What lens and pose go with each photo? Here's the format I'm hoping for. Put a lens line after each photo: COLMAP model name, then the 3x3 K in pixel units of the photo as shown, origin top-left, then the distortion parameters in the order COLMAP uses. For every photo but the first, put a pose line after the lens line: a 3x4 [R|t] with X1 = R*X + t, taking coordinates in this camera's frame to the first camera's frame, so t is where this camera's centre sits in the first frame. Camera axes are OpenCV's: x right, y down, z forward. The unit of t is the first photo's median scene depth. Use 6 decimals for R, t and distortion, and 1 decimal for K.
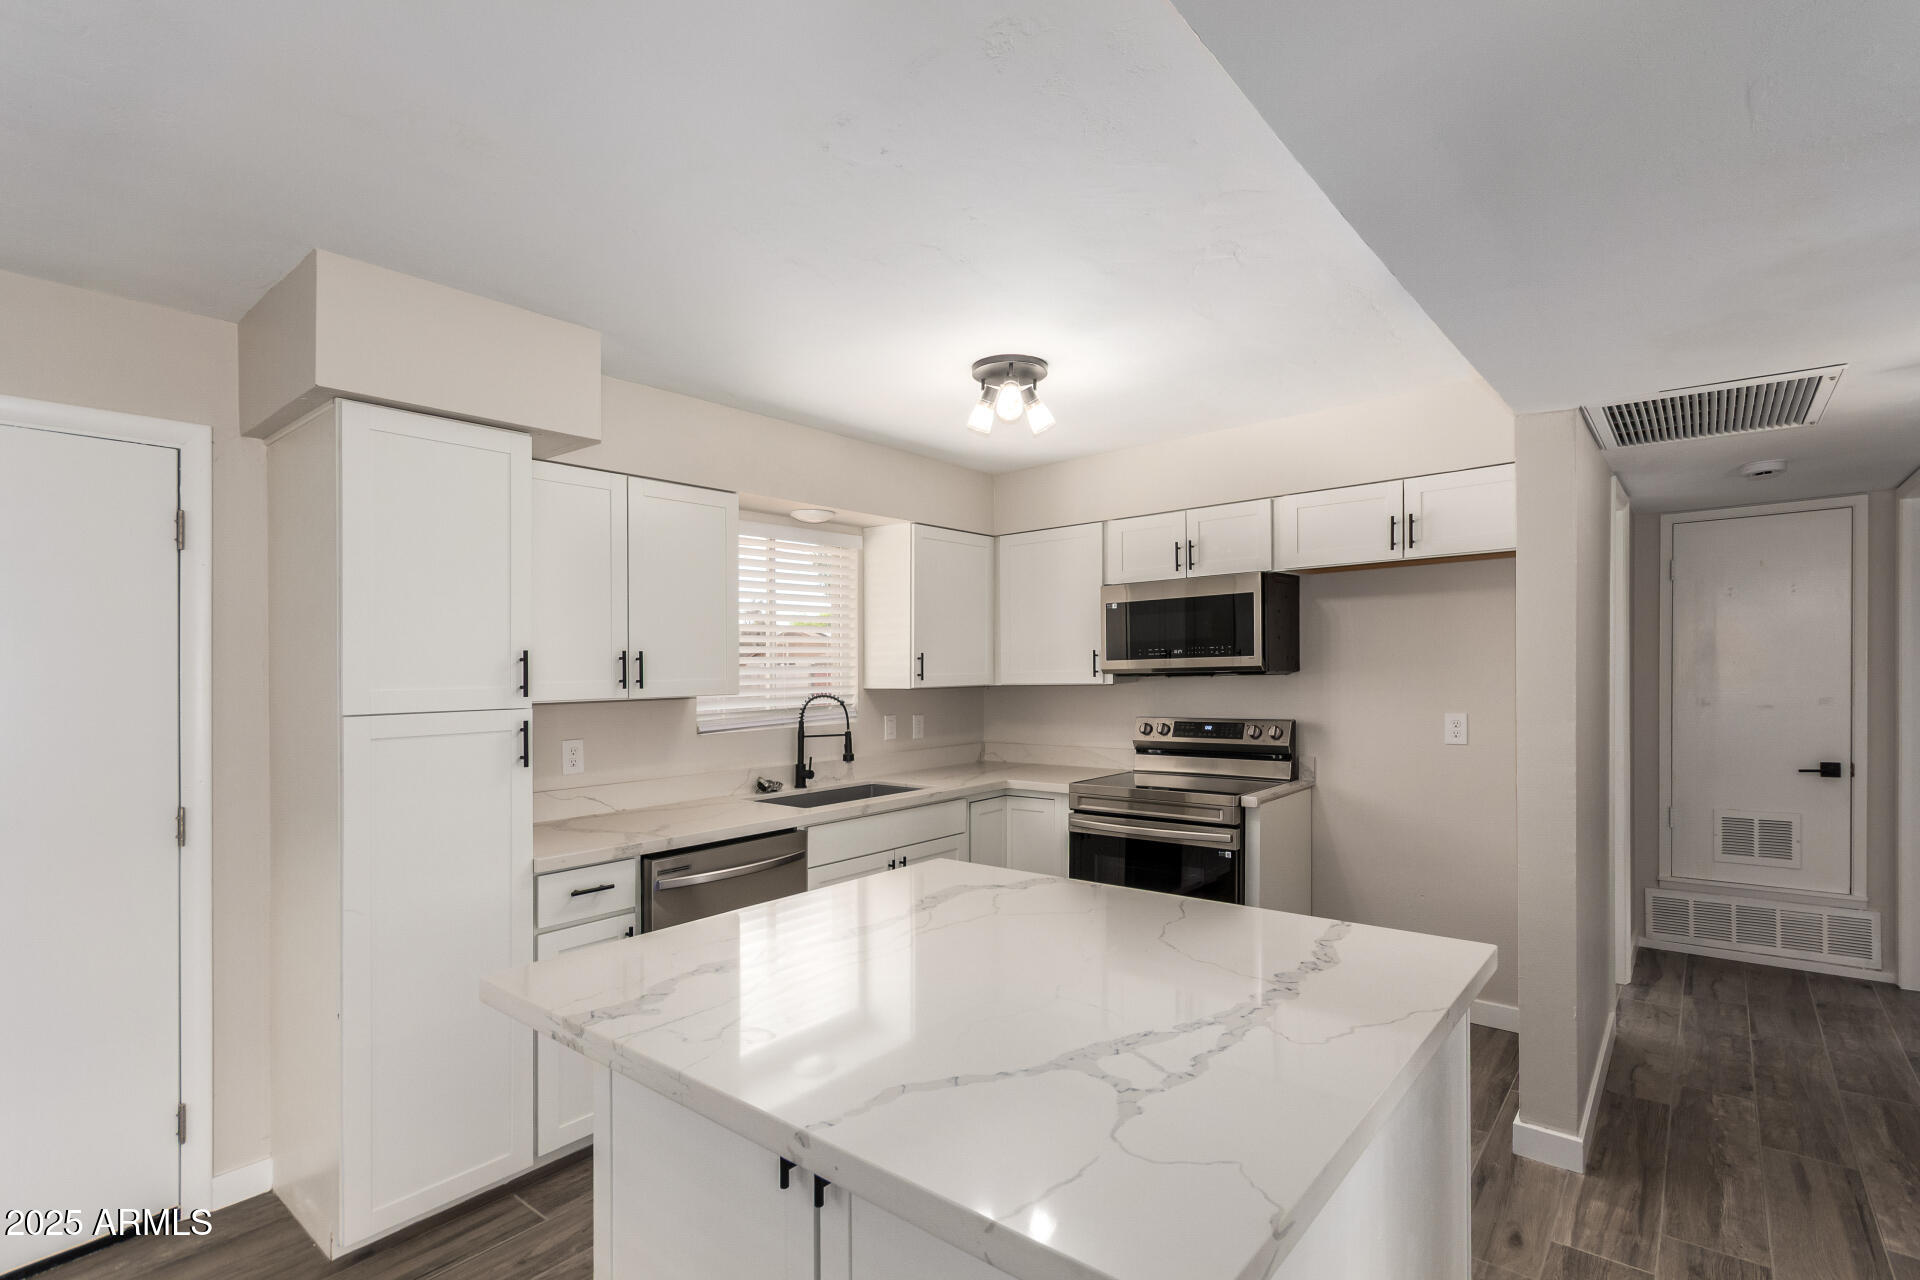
lens RADIAL K [[910.5, 0, 979.2], [0, 910.5, 662.0], [0, 0, 1]] dist [0.000689, 0.000527]
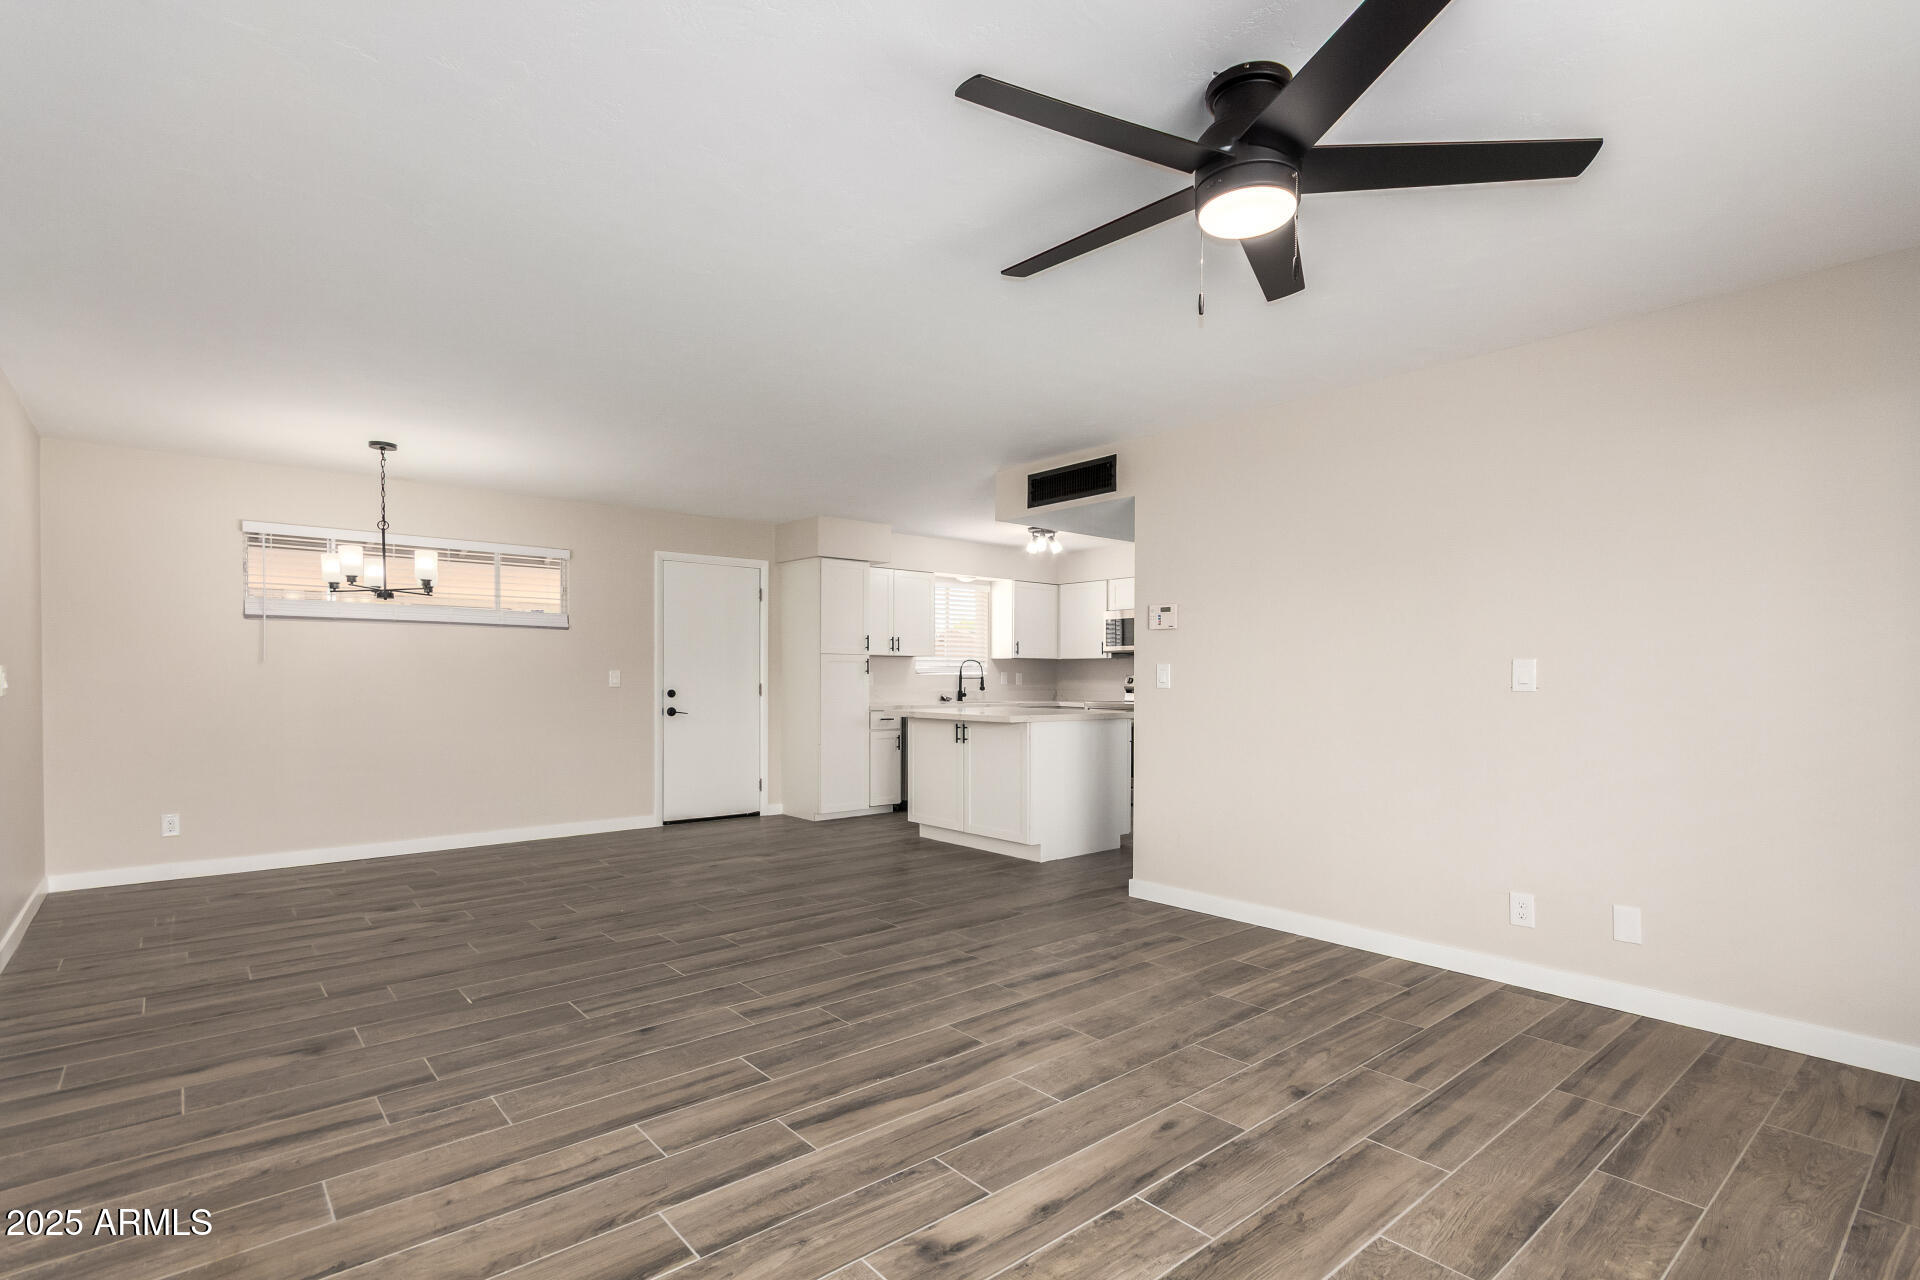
lens RADIAL K [[910.5, 0, 979.2], [0, 910.5, 662.0], [0, 0, 1]] dist [0.000689, 0.000527]
pose [[0.982305, 0.014522, -0.186726, 0.258394], [-0.015784, 0.999862, -0.005275, 0.053395], [0.186623, 0.008129, 0.982398, -1.154428]]
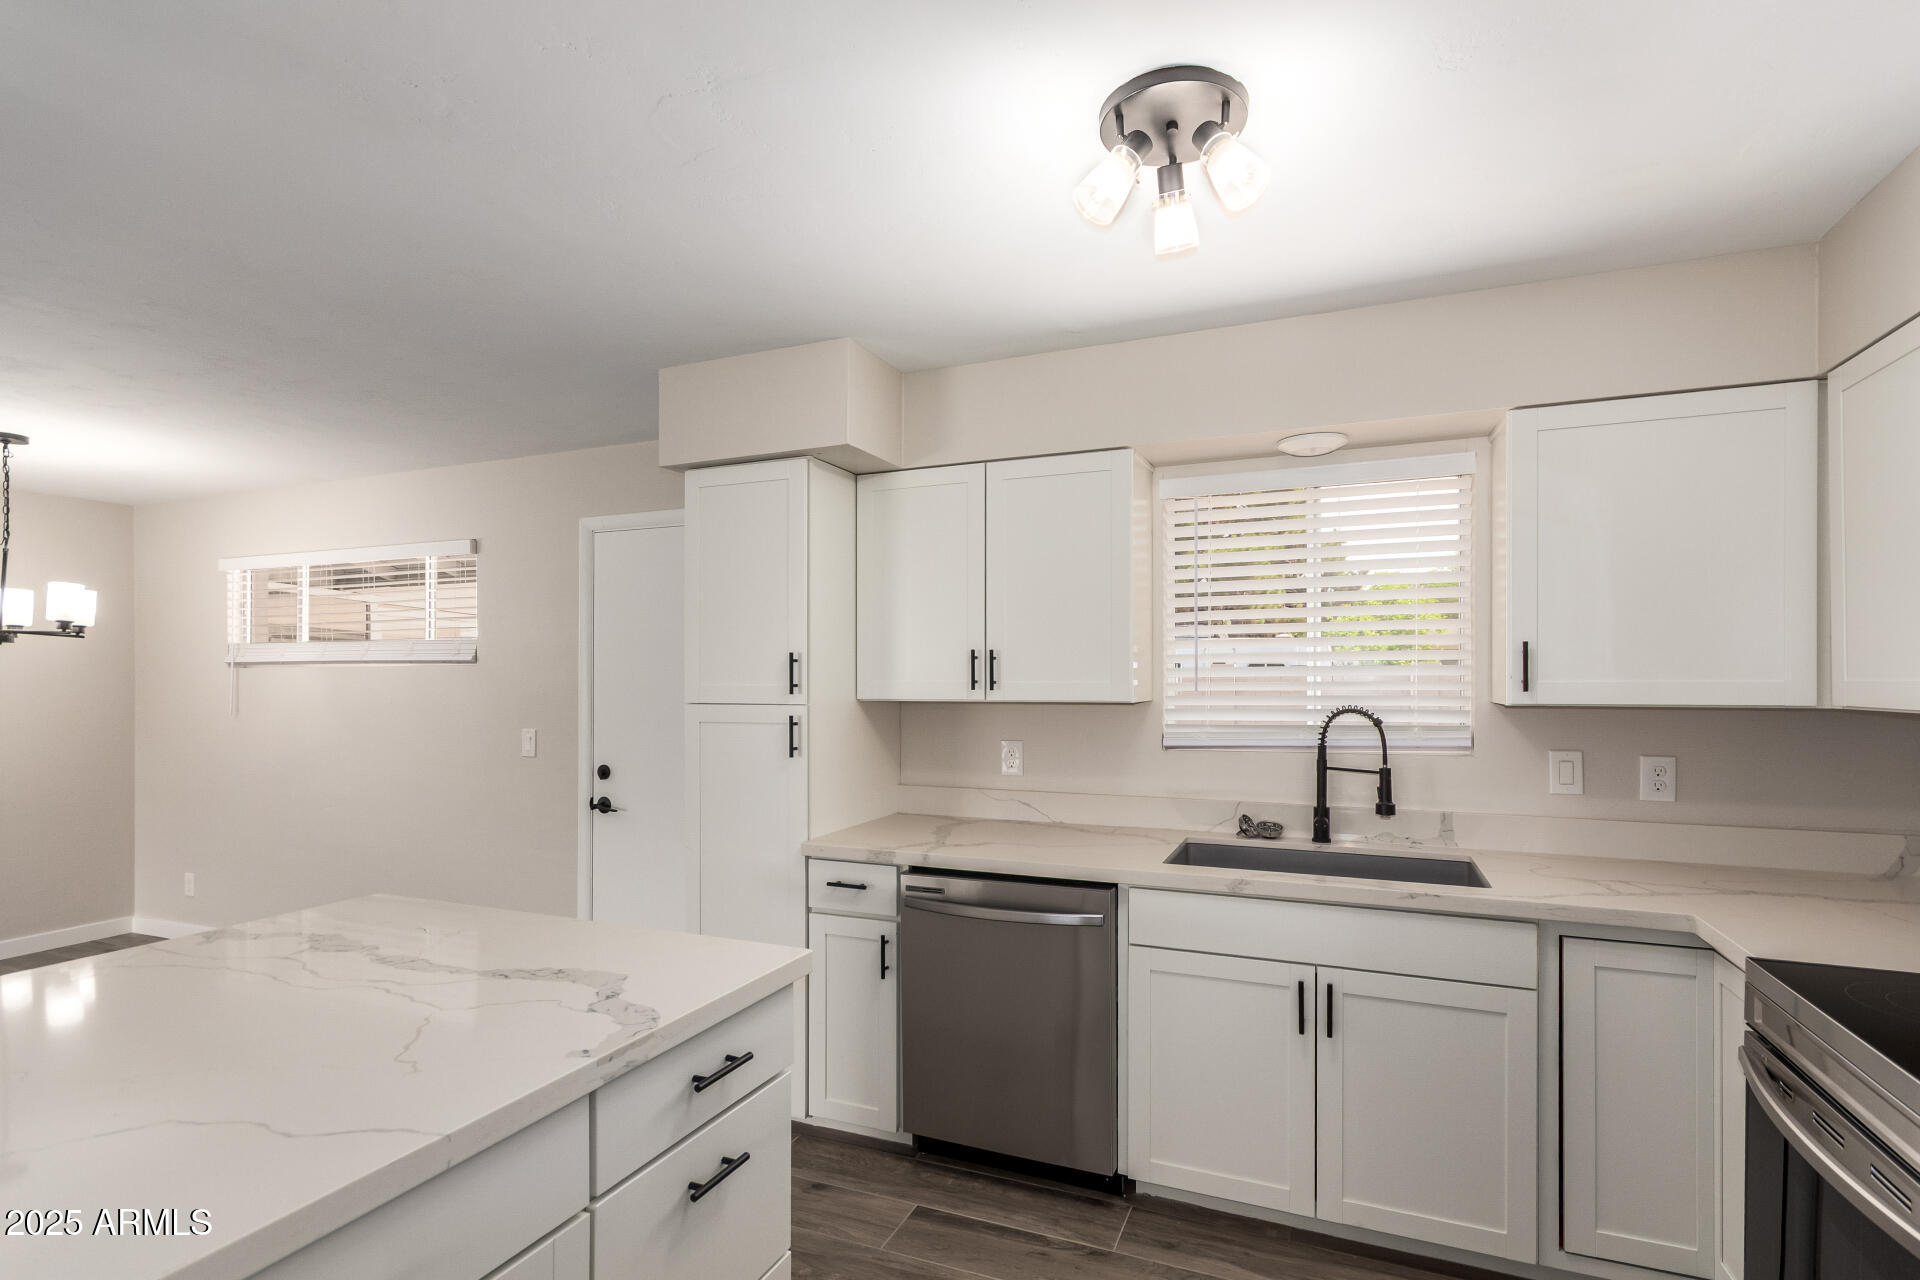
lens RADIAL K [[910.5, 0, 979.2], [0, 910.5, 662.0], [0, 0, 1]] dist [0.000689, 0.000527]
pose [[0.277872, -0.003169, -0.960613, 0.389265], [0.006711, 0.999977, -0.001358, 0.001426], [0.960595, -0.006069, 0.277887, 0.557841]]
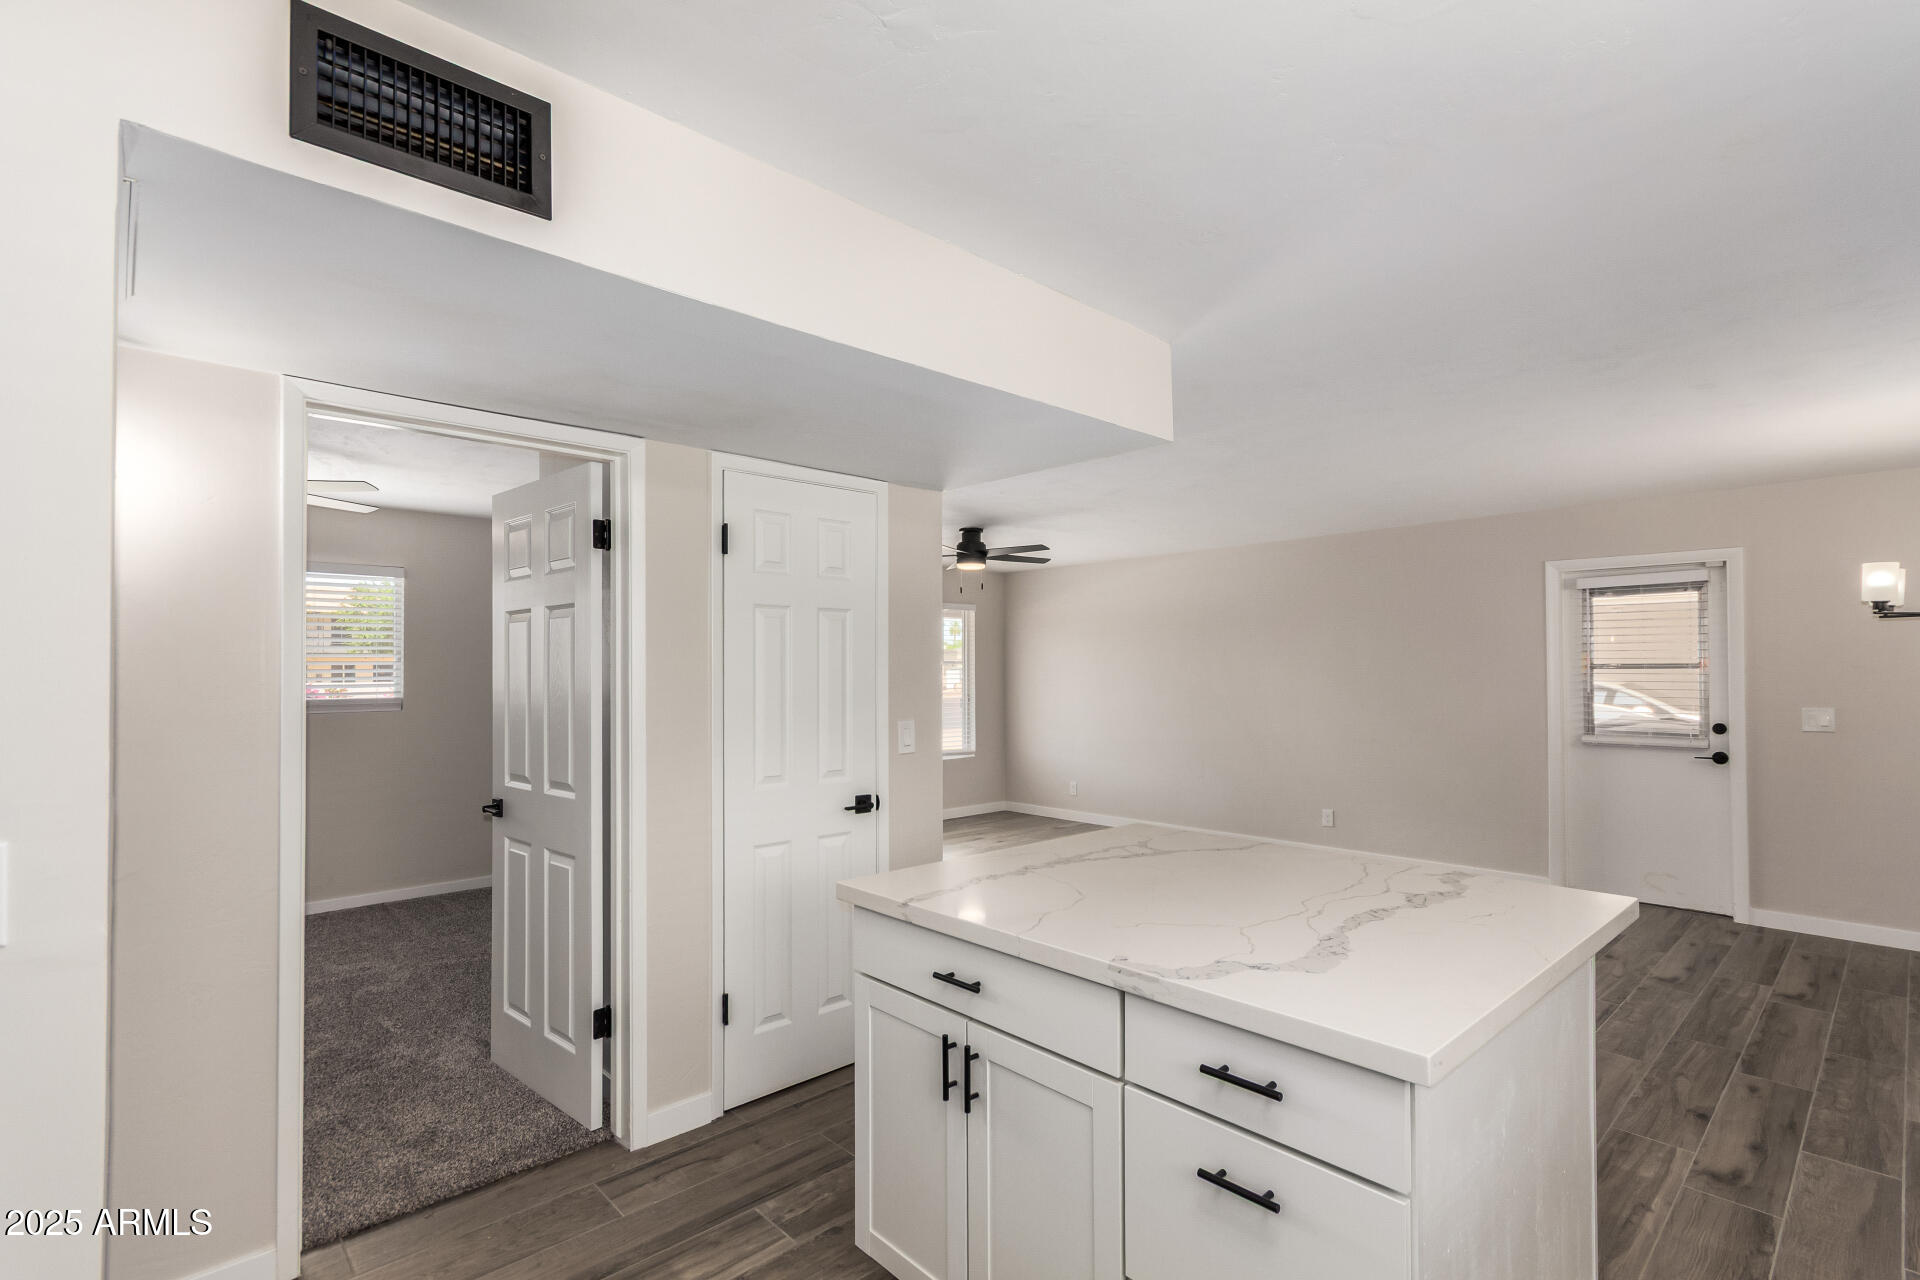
lens RADIAL K [[910.5, 0, 979.2], [0, 910.5, 662.0], [0, 0, 1]] dist [0.000689, 0.000527]
pose [[-0.991472, 0.013998, 0.129564, 0.084468], [0.011745, 0.999767, -0.018137, 0.008300], [-0.129787, -0.016461, -0.991405, 0.896723]]
